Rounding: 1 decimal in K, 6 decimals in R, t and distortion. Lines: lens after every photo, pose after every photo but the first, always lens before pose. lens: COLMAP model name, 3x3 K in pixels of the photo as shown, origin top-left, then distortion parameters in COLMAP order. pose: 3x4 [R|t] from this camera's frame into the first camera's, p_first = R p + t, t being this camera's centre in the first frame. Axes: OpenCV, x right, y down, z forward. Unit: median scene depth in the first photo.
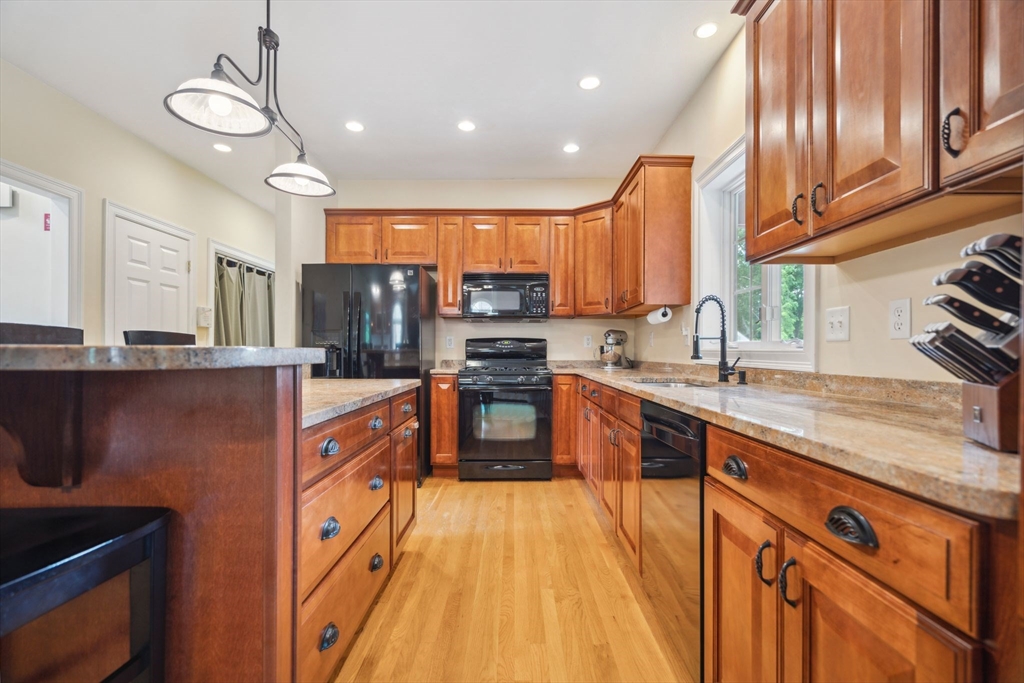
lens RADIAL K [[471.4, 0, 515.4], [0, 471.4, 352.2], [0, 0, 1]] dist [-0.001243, 0.000999]
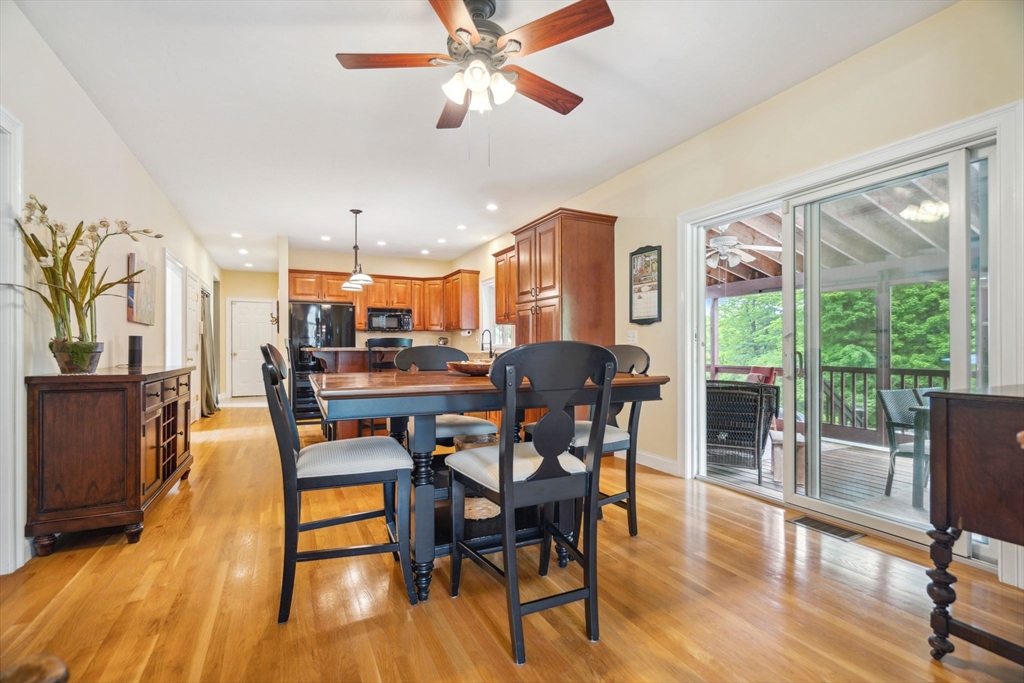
lens RADIAL K [[467.0, 0, 509.1], [0, 467.0, 342.2], [0, 0, 1]] dist [0.001501, 0.000534]
pose [[0.902498, 0.001739, 0.430690, -0.420732], [0.003836, 0.999920, -0.012076, -0.000175], [-0.430676, 0.012551, 0.902419, -0.995514]]
